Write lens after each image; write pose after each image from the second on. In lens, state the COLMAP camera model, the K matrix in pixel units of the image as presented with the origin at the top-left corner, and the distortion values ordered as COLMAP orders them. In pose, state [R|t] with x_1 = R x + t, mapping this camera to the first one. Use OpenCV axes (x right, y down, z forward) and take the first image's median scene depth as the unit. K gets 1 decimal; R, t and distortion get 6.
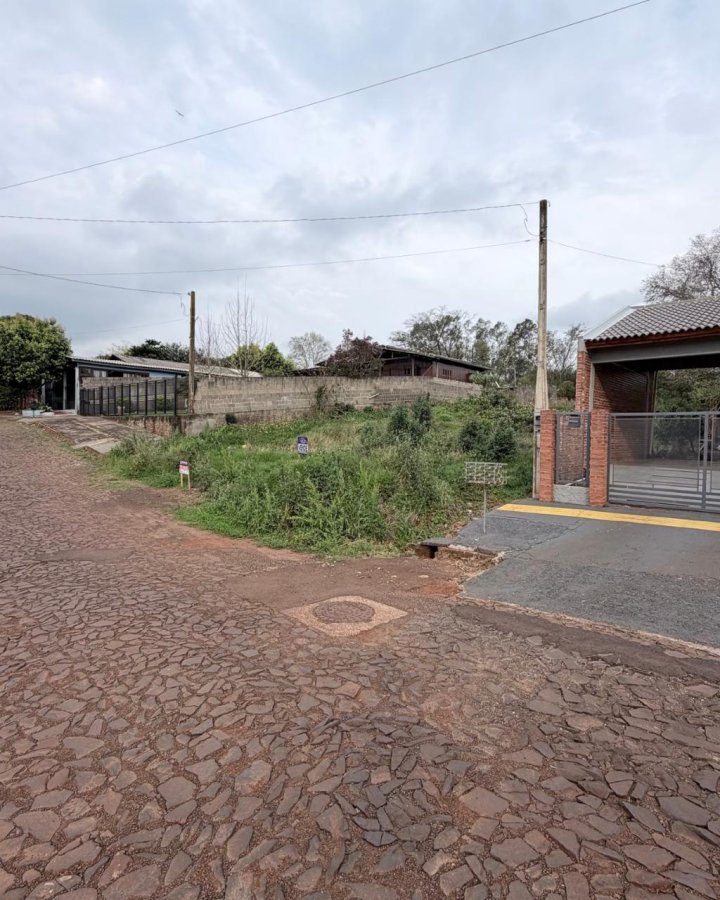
lens RADIAL K [[475.5, 0, 360.0], [0, 475.5, 450.0], [0, 0, 1]] dist [-0.000754, 0.001735]
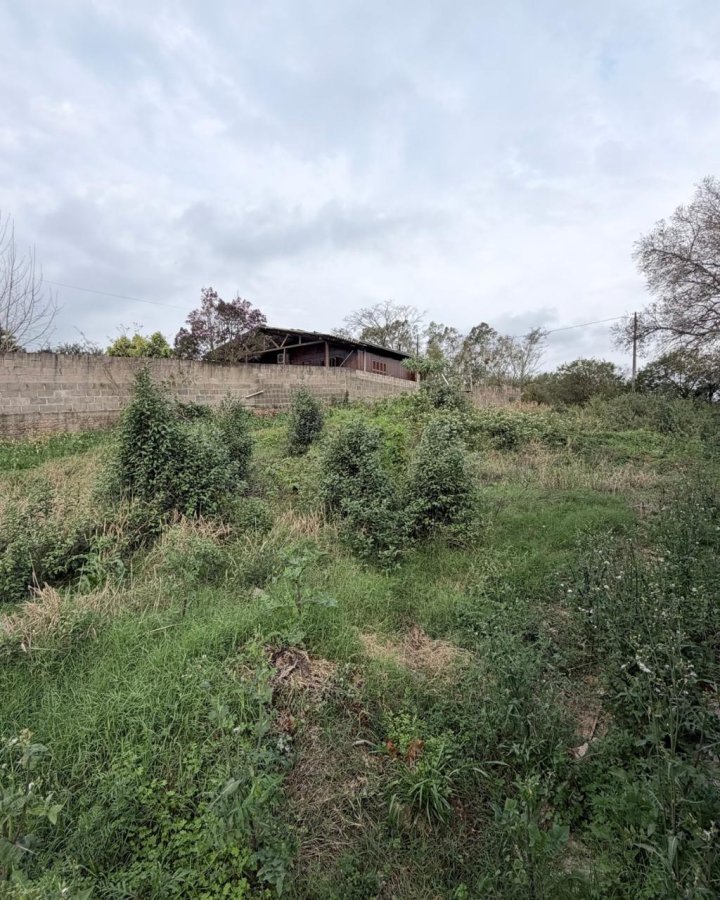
lens RADIAL K [[475.5, 0, 360.0], [0, 475.5, 450.0], [0, 0, 1]] dist [-0.000754, 0.001735]
pose [[0.996604, -0.011081, 0.081599, 0.147204], [0.013332, 0.999544, -0.027091, -0.024257], [-0.081261, 0.028087, 0.996297, 0.444725]]
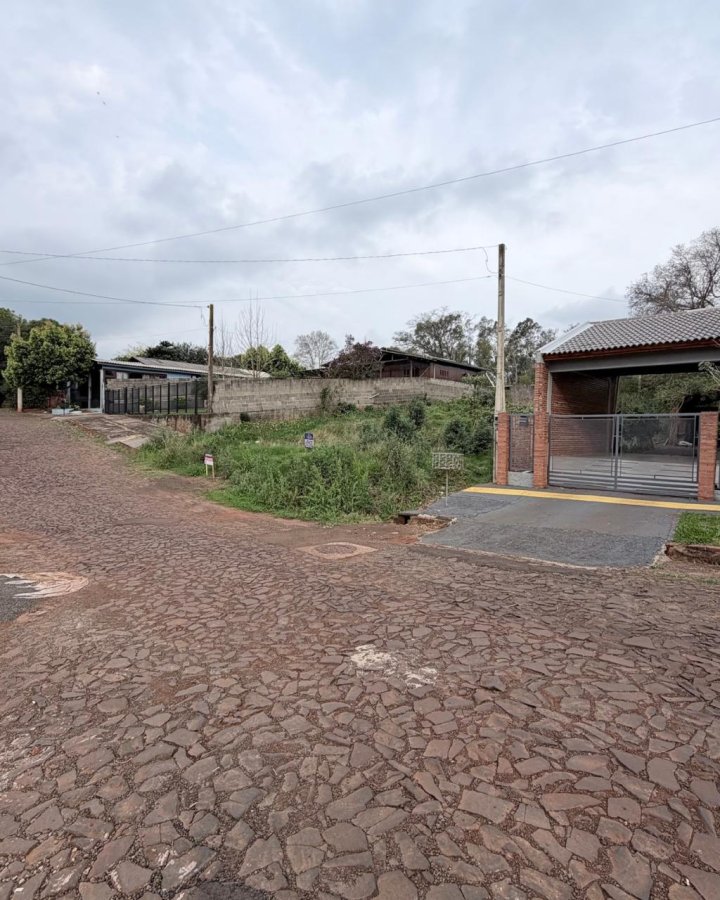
lens RADIAL K [[475.5, 0, 360.0], [0, 475.5, 450.0], [0, 0, 1]] dist [-0.000754, 0.001735]
pose [[0.999922, 0.000893, -0.012451, 0.013048], [-0.000808, 0.999976, 0.006829, 0.003116], [0.012457, -0.006818, 0.999899, -0.110491]]
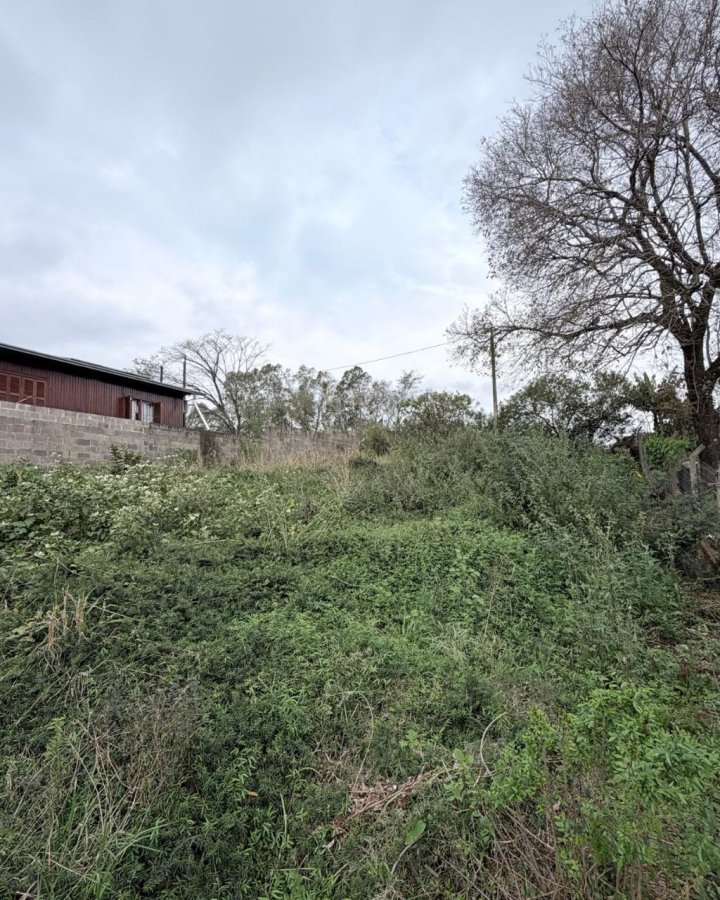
lens RADIAL K [[475.5, 0, 360.0], [0, 475.5, 450.0], [0, 0, 1]] dist [-0.000754, 0.001735]
pose [[0.961493, -0.022117, 0.273937, 0.519244], [0.059586, 0.989823, -0.129225, -0.074613], [-0.268291, 0.140572, 0.953026, 0.896904]]
